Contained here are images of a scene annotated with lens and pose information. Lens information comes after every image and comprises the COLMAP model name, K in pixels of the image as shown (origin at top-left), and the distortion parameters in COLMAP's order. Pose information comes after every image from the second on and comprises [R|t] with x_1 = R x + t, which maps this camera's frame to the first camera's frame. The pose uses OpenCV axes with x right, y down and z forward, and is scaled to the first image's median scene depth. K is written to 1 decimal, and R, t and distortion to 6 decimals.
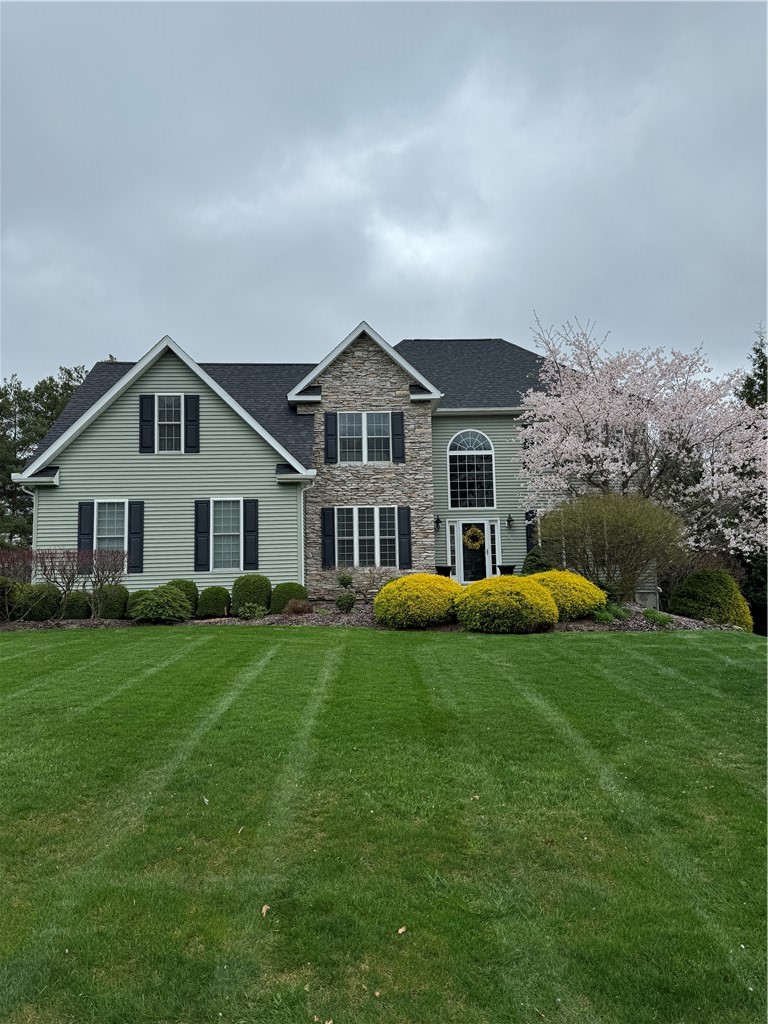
lens RADIAL K [[699.9, 0, 384.0], [0, 699.9, 512.0], [0, 0, 1]] dist [0.000375, 0.000001]
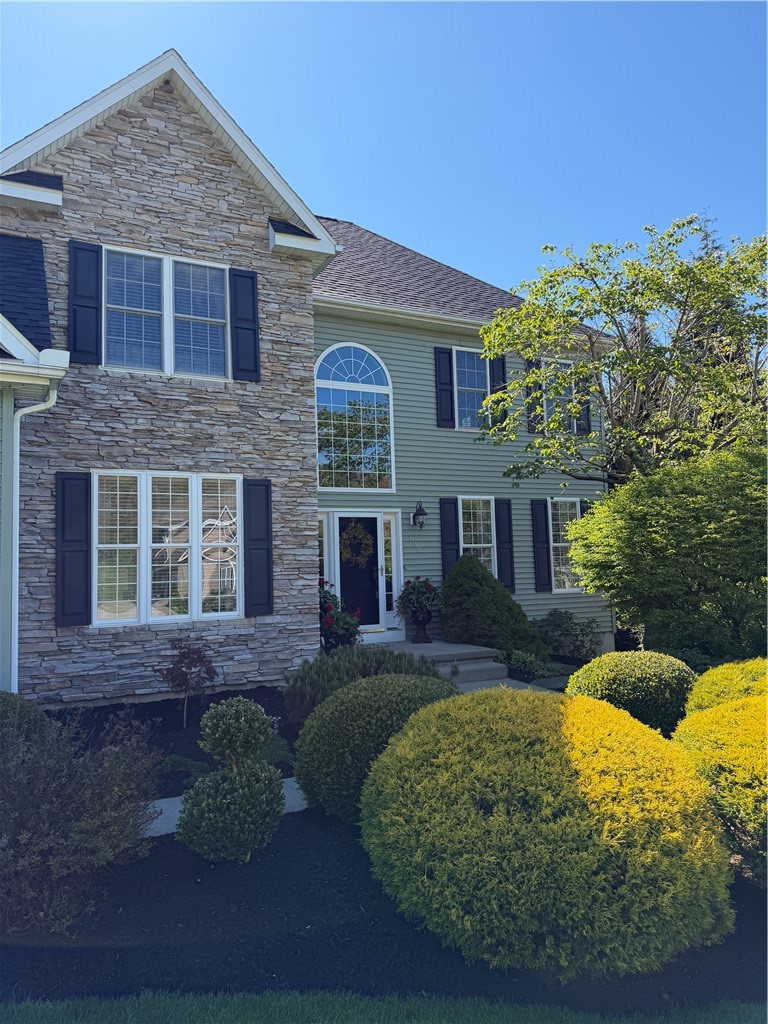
lens RADIAL K [[718.1, 0, 384.0], [0, 718.1, 512.0], [0, 0, 1]] dist [0.141439, -0.275164]
pose [[0.912726, 0.027499, 0.407646, -0.086843], [-0.033220, 0.999424, 0.006961, 0.007899], [-0.407220, -0.019895, 0.913113, 0.531423]]
